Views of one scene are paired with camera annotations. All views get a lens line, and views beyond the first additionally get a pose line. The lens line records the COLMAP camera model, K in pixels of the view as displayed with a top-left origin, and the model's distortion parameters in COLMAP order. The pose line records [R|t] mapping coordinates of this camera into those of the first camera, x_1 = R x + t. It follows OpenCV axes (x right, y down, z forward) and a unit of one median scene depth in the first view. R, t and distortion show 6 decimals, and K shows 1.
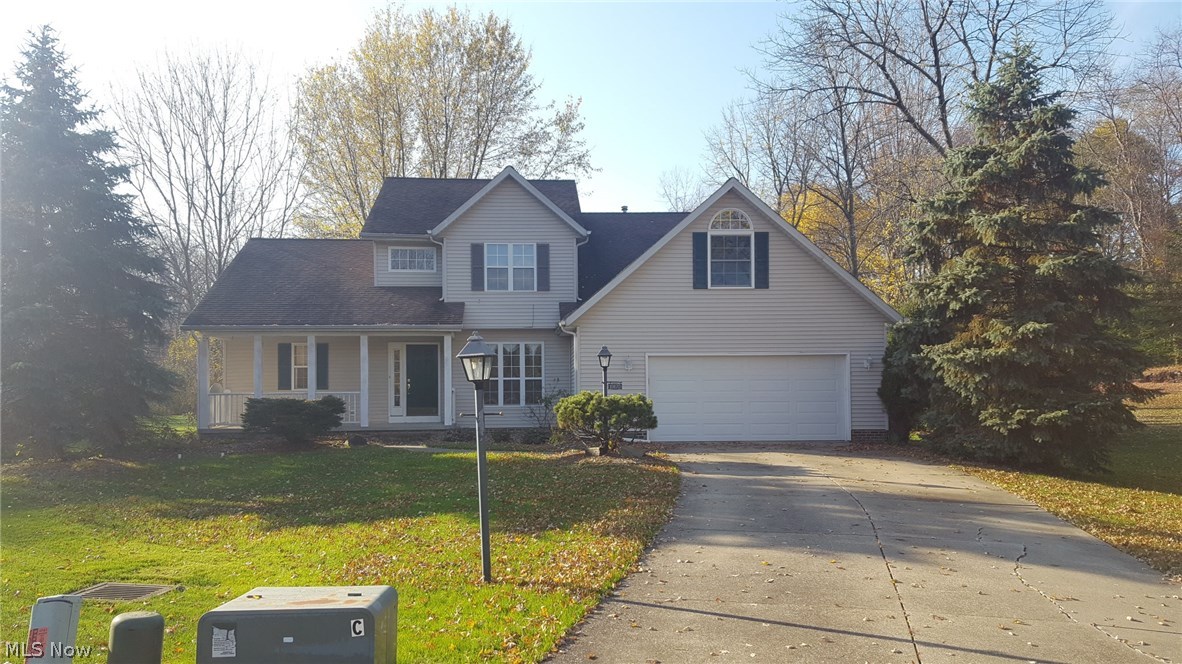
lens RADIAL K [[870.2, 0, 589.1], [0, 870.2, 366.0], [0, 0, 1]] dist [0.155354, -0.251721]
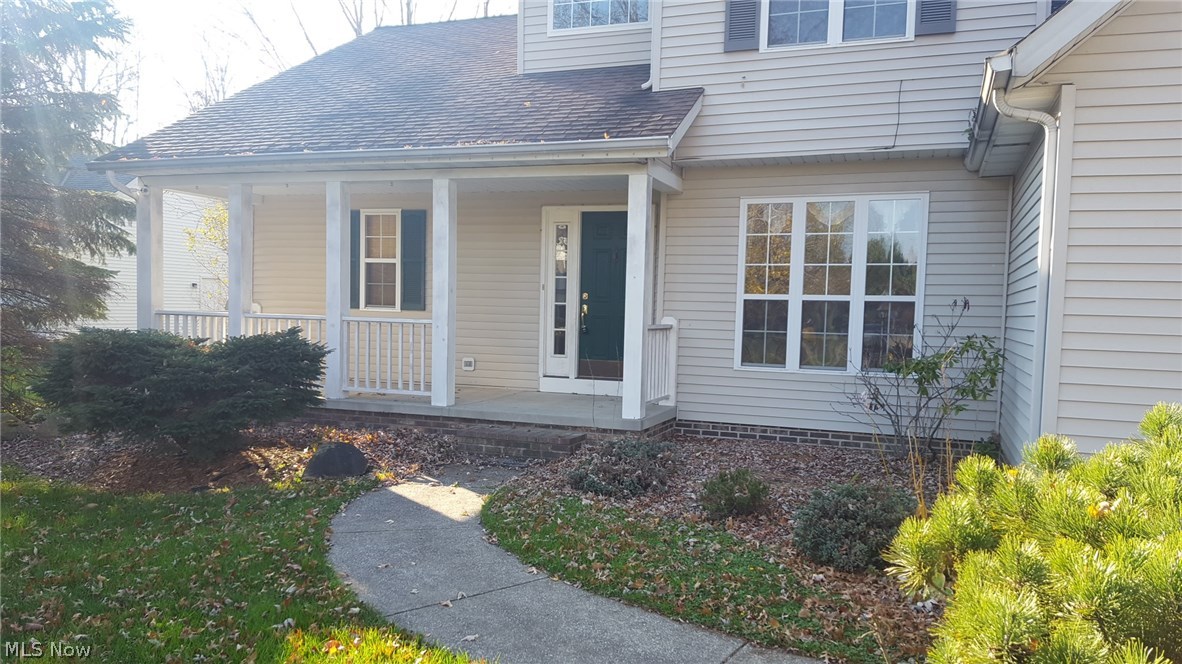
lens RADIAL K [[870.2, 0, 589.1], [0, 870.2, 366.0], [0, 0, 1]] dist [0.155354, -0.251721]
pose [[0.905947, 0.059843, -0.419140, -0.024511], [-0.019885, 0.994882, 0.099066, 0.009640], [0.422923, -0.081414, 0.902501, 0.701960]]
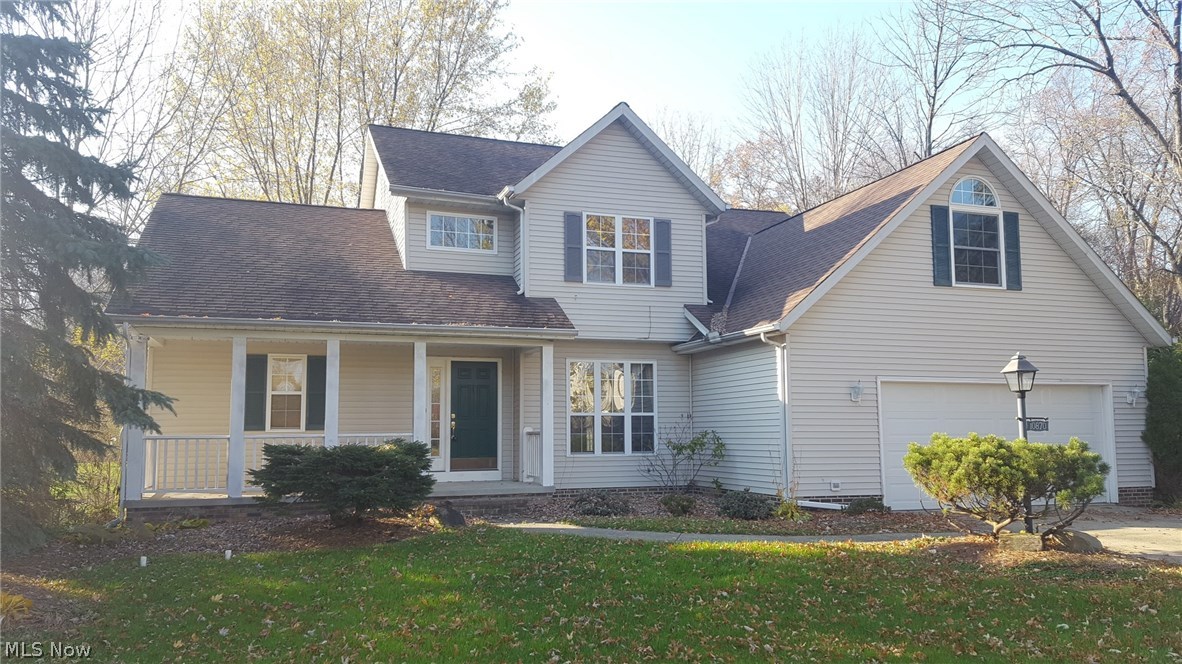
lens RADIAL K [[879.1, 0, 588.8], [0, 879.1, 356.1], [0, 0, 1]] dist [0.093109, -0.139192]
pose [[0.966917, 0.025534, 0.253811, -0.318981], [-0.010366, 0.998089, -0.060919, 0.012913], [-0.254882, 0.056273, 0.965334, 0.388812]]
